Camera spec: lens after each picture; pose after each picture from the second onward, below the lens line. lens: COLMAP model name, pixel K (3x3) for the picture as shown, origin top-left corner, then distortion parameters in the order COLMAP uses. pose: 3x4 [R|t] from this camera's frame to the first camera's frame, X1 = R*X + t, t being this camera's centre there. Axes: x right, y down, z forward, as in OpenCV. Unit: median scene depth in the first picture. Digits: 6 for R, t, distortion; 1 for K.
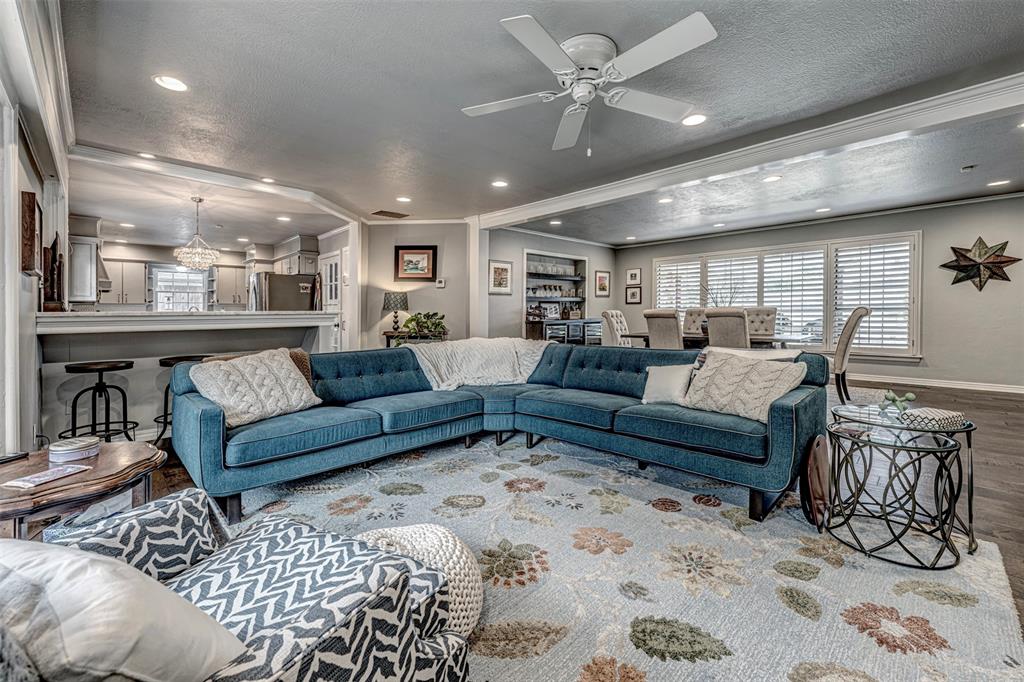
lens RADIAL K [[424.5, 0, 528.3], [0, 424.5, 313.5], [0, 0, 1]] dist [-0.005643, 0.000945]
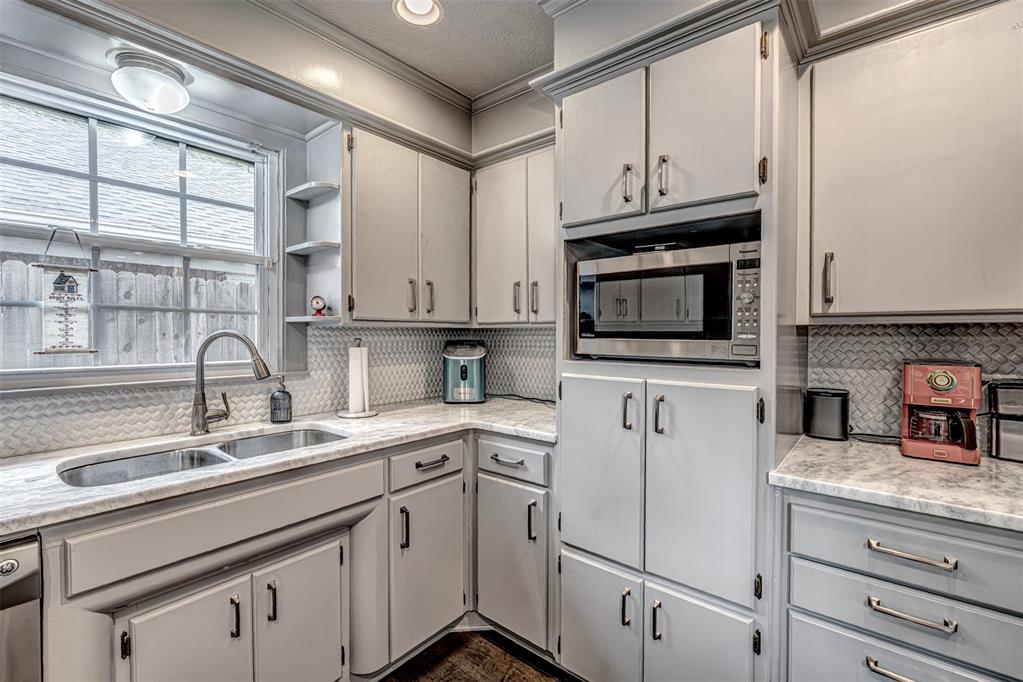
lens RADIAL K [[436.6, 0, 510.1], [0, 436.6, 342.8], [0, 0, 1]] dist [0.002653, 0.000099]
pose [[0.995188, 0.008083, 0.097646, -0.861265], [-0.010152, 0.999734, 0.020711, -0.021420], [-0.097453, -0.021602, 0.995006, 1.008666]]
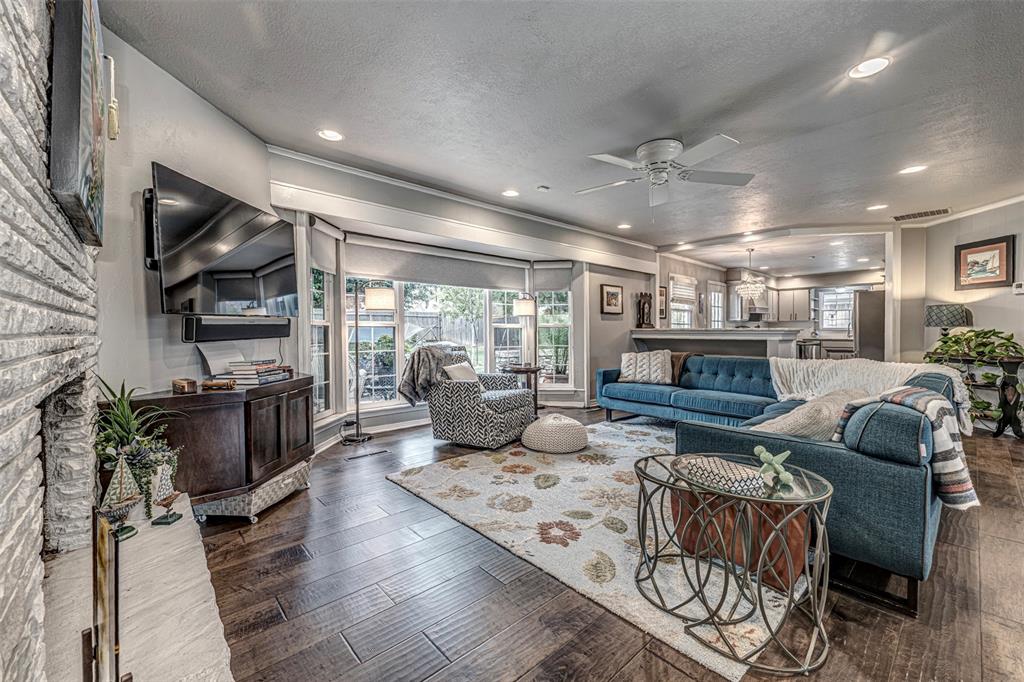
lens RADIAL K [[424.5, 0, 493.5], [0, 424.5, 331.3], [0, 0, 1]] dist [-0.005643, 0.000945]
pose [[-0.088128, 0.013286, -0.996021, 0.514562], [-0.005817, 0.999887, 0.013853, -0.004127], [0.996092, 0.007015, -0.088040, 0.188421]]
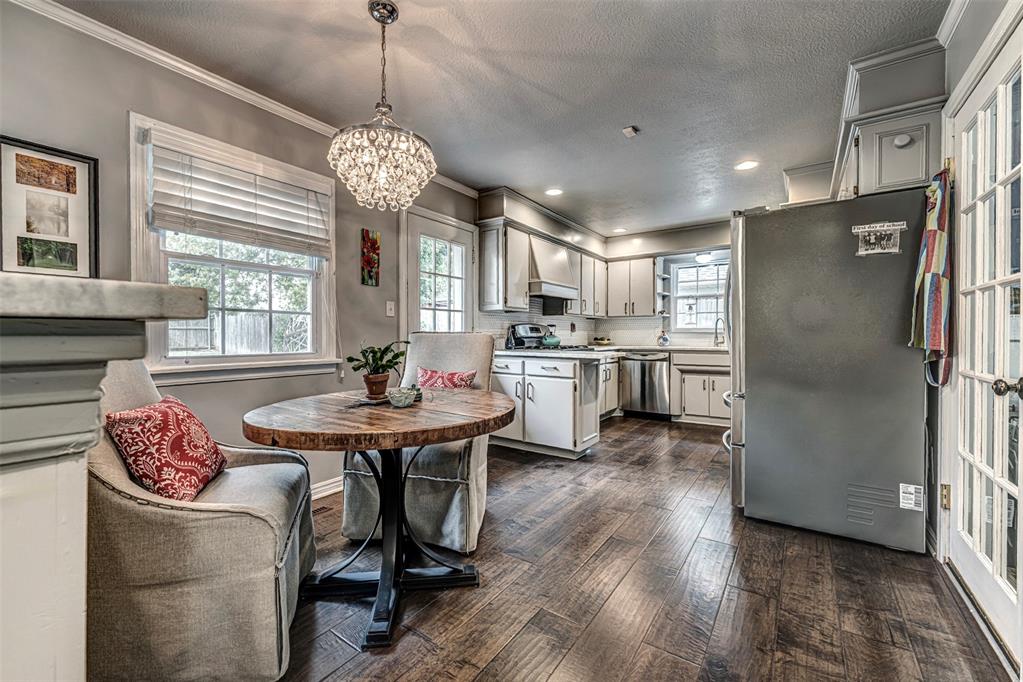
lens RADIAL K [[424.0, 0, 501.4], [0, 424.0, 338.9], [0, 0, 1]] dist [-0.005643, 0.000945]
pose [[0.145004, 0.016586, -0.989292, -0.291459], [-0.002491, 0.999862, 0.016398, 0.005274], [0.989428, 0.000087, 0.145025, 0.746264]]
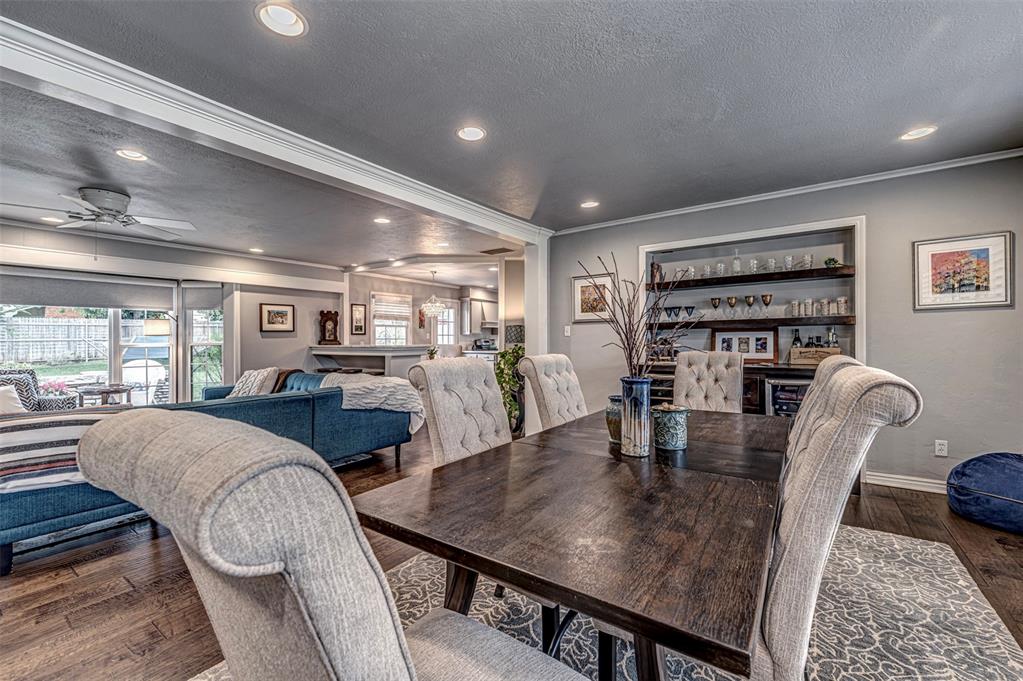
lens RADIAL K [[439.6, 0, 489.4], [0, 439.6, 342.1], [0, 0, 1]] dist [0.000215, -0.000023]
pose [[0.125686, 0.016259, -0.991937, 0.619663], [0.001035, 0.999863, 0.016520, -0.023288], [0.992070, -0.003103, 0.125651, 0.710849]]
